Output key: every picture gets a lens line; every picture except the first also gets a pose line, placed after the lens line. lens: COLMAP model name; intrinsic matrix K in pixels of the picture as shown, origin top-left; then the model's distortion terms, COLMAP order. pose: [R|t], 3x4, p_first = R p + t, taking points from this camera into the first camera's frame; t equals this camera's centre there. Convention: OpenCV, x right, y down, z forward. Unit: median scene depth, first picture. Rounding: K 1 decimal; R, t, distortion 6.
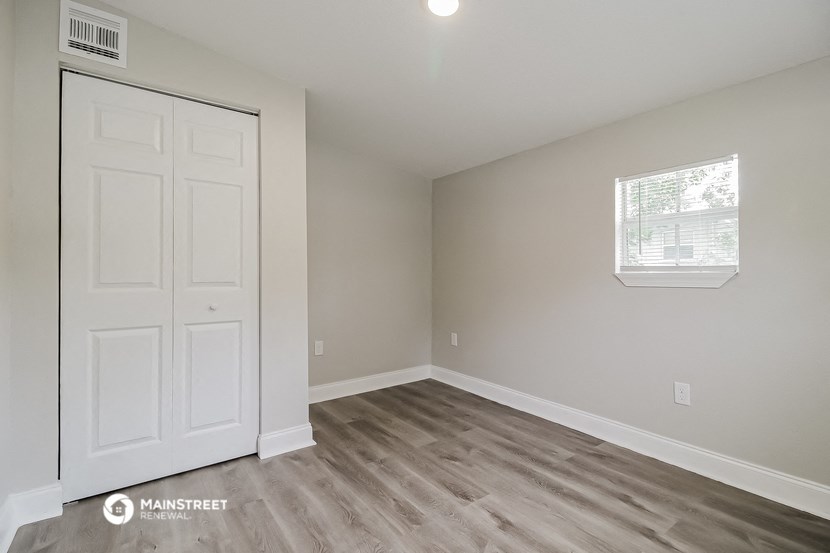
lens RADIAL K [[387.5, 0, 411.4], [0, 387.5, 275.3], [0, 0, 1]] dist [-0.003041, -0.000602]
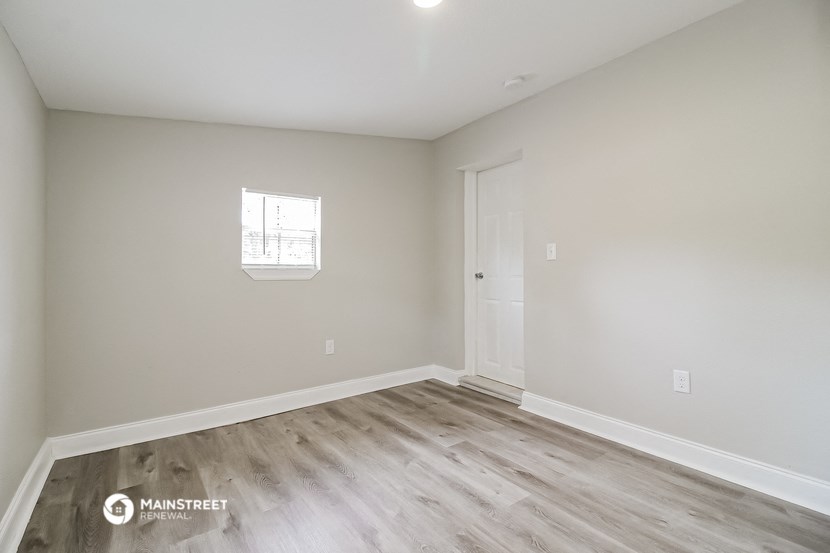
lens RADIAL K [[387.5, 0, 411.4], [0, 387.5, 275.3], [0, 0, 1]] dist [-0.003041, -0.000602]
pose [[-0.999934, 0.006076, 0.009788, 0.124842], [0.006050, 0.999978, -0.002720, 0.004816], [-0.009804, -0.002661, -0.999948, 1.970573]]
